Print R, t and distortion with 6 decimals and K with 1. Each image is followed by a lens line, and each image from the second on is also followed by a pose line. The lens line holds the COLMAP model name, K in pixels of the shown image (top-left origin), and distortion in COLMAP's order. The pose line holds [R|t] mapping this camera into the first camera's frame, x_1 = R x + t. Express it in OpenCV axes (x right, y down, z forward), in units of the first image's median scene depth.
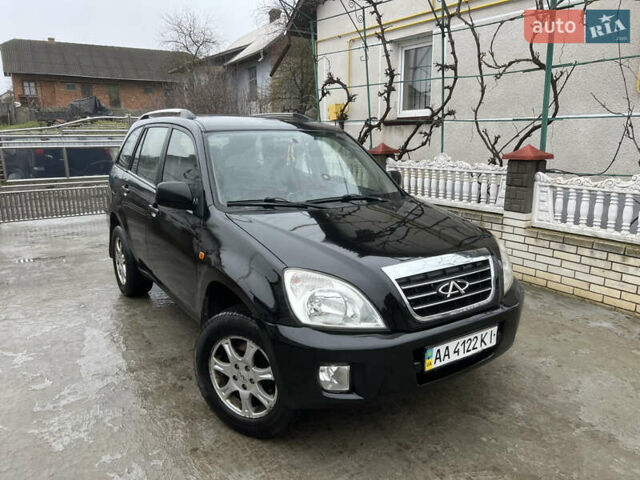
lens RADIAL K [[478.7, 0, 323.1], [0, 478.7, 244.4], [0, 0, 1]] dist [0.048232, -0.048933]
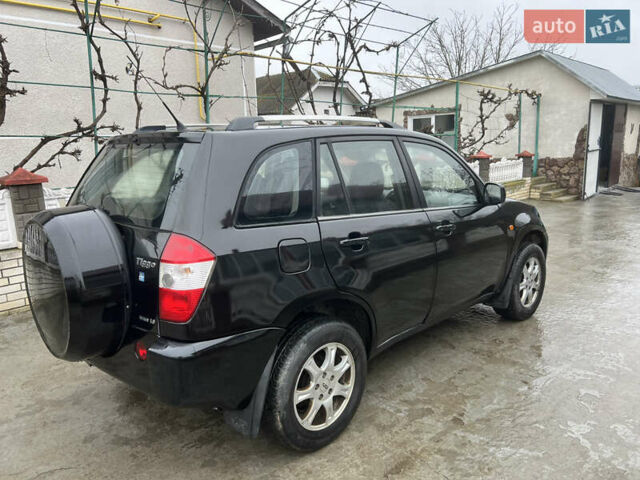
lens RADIAL K [[486.2, 0, 316.5], [0, 486.2, 239.5], [0, 0, 1]] dist [0.027547, -0.030618]
pose [[-0.183430, -0.192848, 0.963931, -1.105213], [0.249137, 0.939435, 0.235356, -0.306146], [-0.950939, 0.283322, -0.124275, 1.250565]]
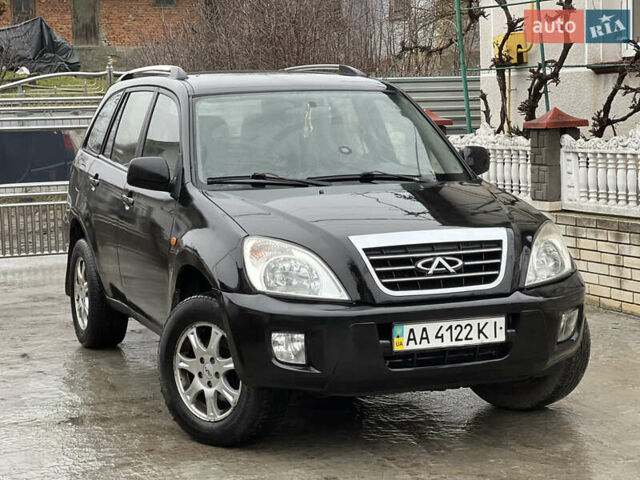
lens RADIAL K [[1408.2, 0, 321.2], [0, 1408.2, 233.4], [0, 0, 1]] dist [0.157686, 0.000000]
pose [[0.973184, -0.001336, -0.230025, 0.401895], [-0.028541, 0.991555, -0.126507, 0.224237], [0.228251, 0.129680, 0.964927, -0.938666]]
